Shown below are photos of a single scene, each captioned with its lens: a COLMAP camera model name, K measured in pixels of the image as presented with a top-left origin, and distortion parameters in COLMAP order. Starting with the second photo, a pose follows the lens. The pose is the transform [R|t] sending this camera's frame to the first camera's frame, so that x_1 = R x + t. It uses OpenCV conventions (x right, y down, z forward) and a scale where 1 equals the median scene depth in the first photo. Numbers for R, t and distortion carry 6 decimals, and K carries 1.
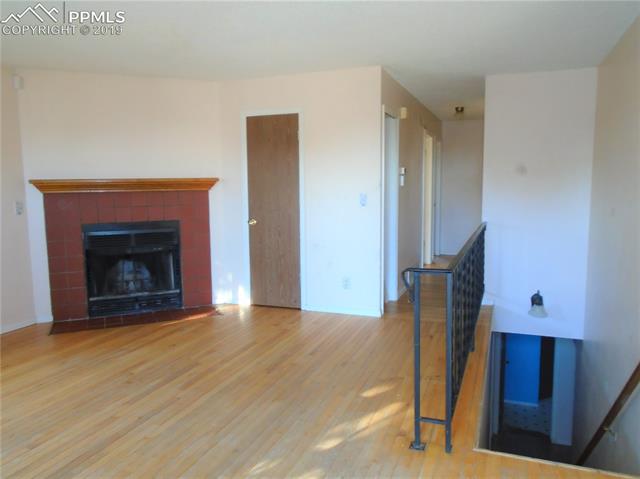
lens RADIAL K [[498.4, 0, 320.0], [0, 498.4, 239.5], [0, 0, 1]] dist [-0.005785, -0.002993]
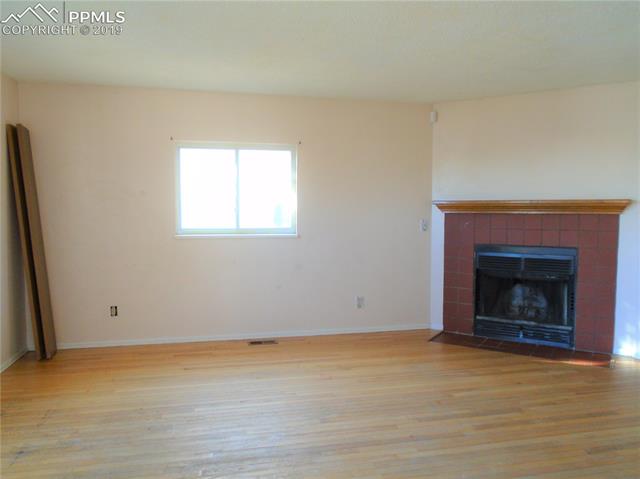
lens RADIAL K [[498.4, 0, 320.0], [0, 498.4, 239.5], [0, 0, 1]] dist [-0.005785, -0.002993]
pose [[0.545958, 0.065228, -0.835270, 0.210271], [-0.100832, 0.994834, 0.011782, -0.018992], [0.831723, 0.077790, 0.549715, 0.154989]]
